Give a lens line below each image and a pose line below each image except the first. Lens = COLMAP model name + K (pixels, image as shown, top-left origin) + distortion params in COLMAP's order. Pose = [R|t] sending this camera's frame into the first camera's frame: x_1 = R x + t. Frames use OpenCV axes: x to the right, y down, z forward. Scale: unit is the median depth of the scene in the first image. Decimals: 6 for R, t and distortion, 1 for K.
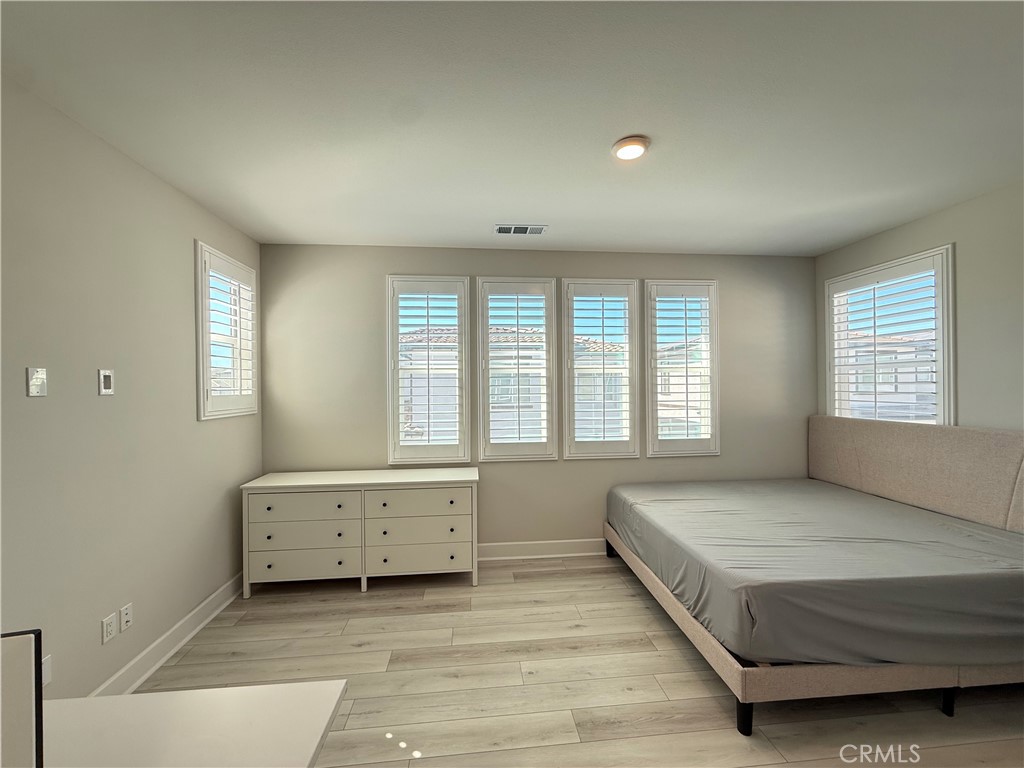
lens RADIAL K [[412.7, 0, 512.0], [0, 412.7, 384.0], [0, 0, 1]] dist [0.000135, -0.000035]
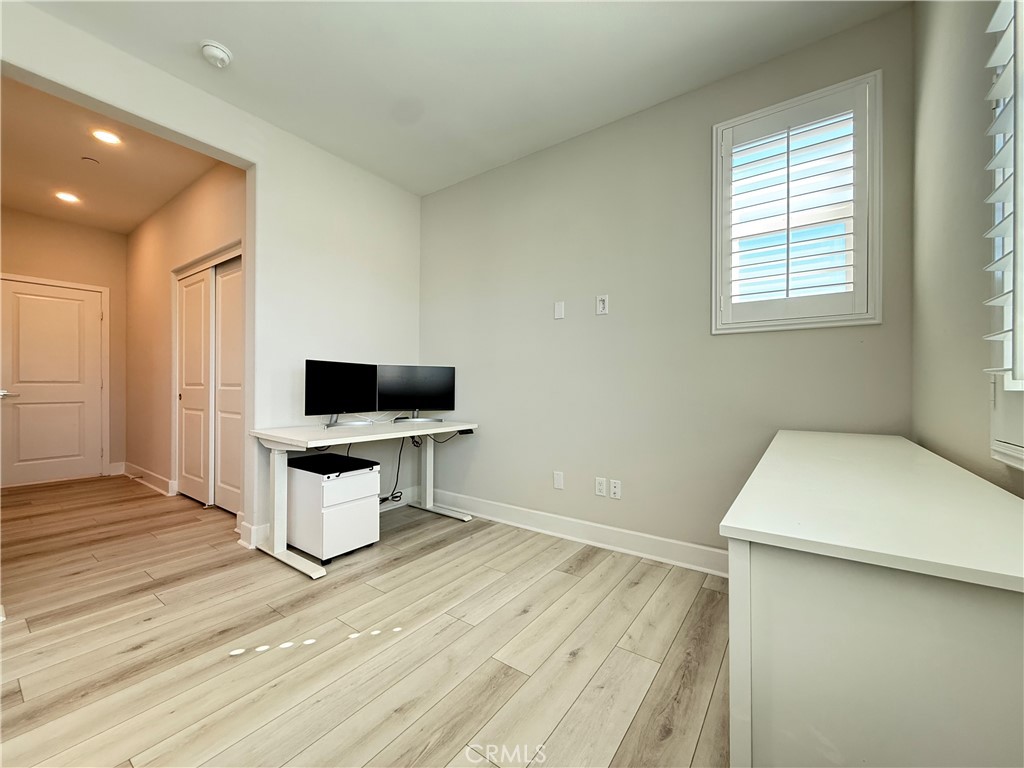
lens RADIAL K [[412.7, 0, 512.0], [0, 412.7, 384.0], [0, 0, 1]] dist [0.000135, -0.000035]
pose [[-0.660517, 0.005753, -0.750789, 0.189919], [0.003444, 0.999983, 0.004632, 0.208901], [0.750803, 0.000474, -0.660526, 1.403865]]
